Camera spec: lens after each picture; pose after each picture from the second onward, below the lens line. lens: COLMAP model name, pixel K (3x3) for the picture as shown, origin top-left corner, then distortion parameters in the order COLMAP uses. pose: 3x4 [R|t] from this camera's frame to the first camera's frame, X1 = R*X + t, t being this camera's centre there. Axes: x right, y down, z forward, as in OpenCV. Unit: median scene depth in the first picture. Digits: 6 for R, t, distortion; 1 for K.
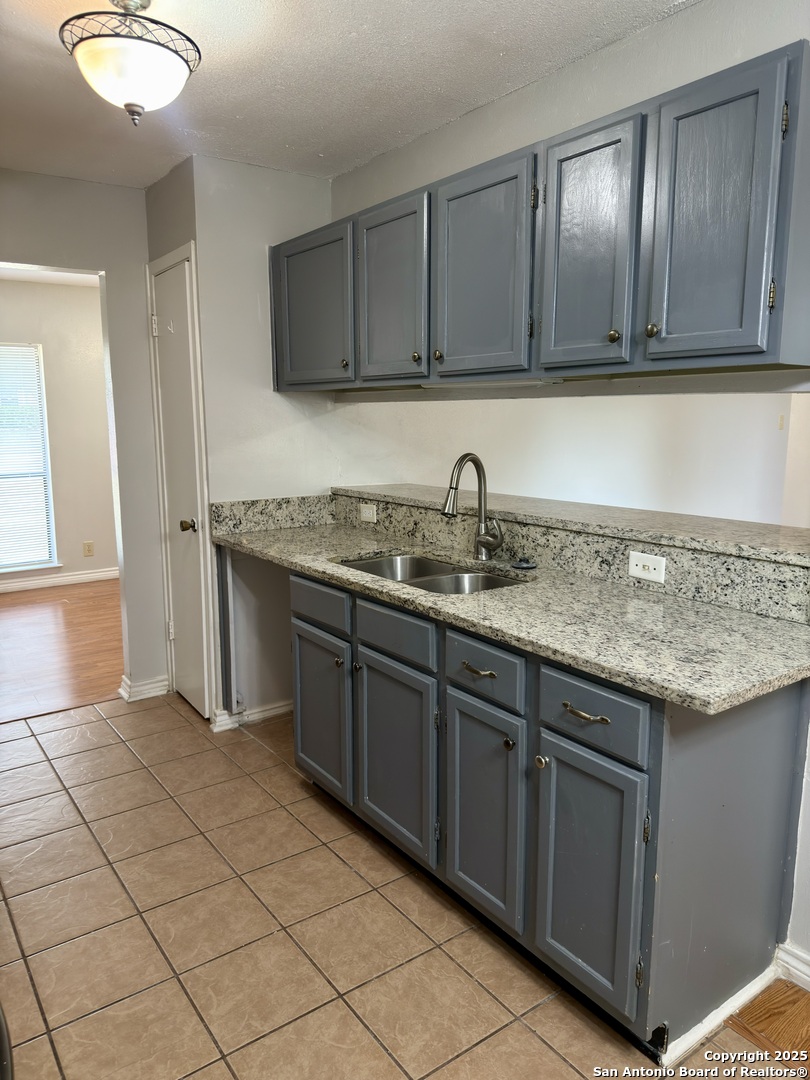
lens RADIAL K [[758.7, 0, 405.0], [0, 758.7, 540.0], [0, 0, 1]] dist [0.058715, -0.084526]
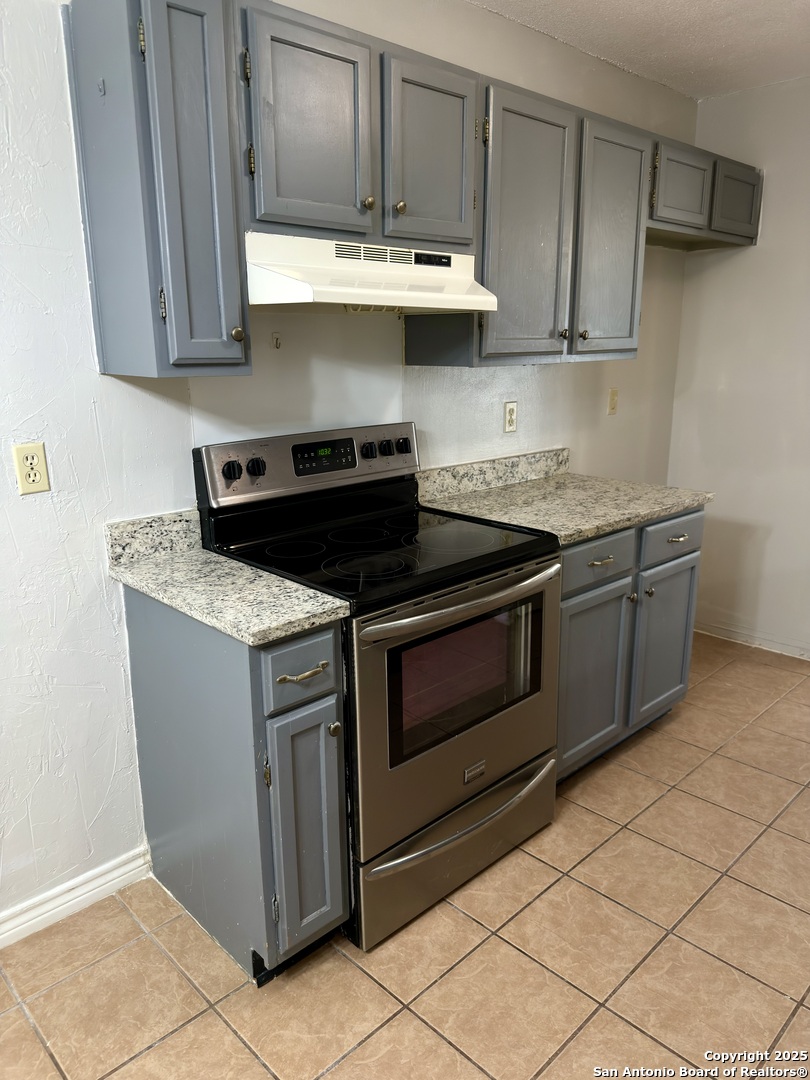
lens RADIAL K [[758.7, 0, 405.0], [0, 758.7, 540.0], [0, 0, 1]] dist [0.058715, -0.084526]
pose [[0.133168, 0.247665, -0.959650, 0.477165], [-0.153685, 0.961722, 0.226873, -0.076189], [0.979105, 0.117272, 0.166133, 0.469572]]
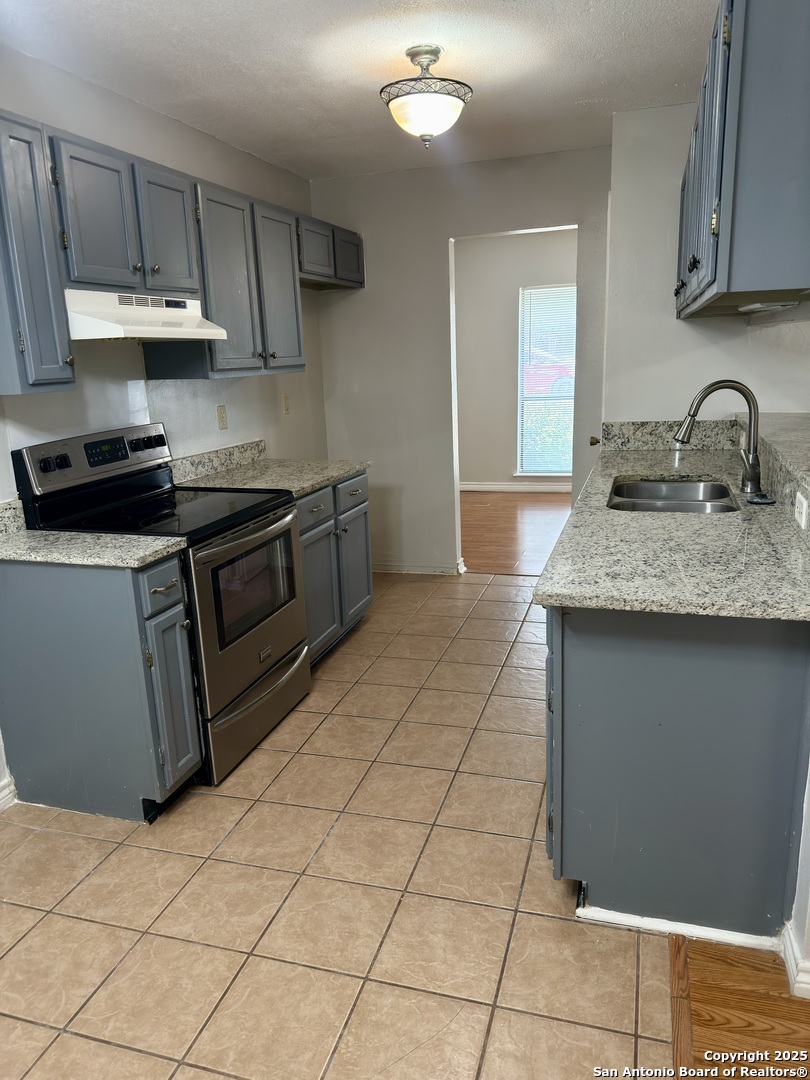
lens RADIAL K [[765.8, 0, 405.0], [0, 765.8, 540.0], [0, 0, 1]] dist [0.201246, -0.382472]
pose [[0.592844, 0.170985, -0.786956, 0.917240], [-0.093379, 0.985204, 0.143713, -0.023433], [0.799885, -0.011715, 0.600038, 0.067395]]
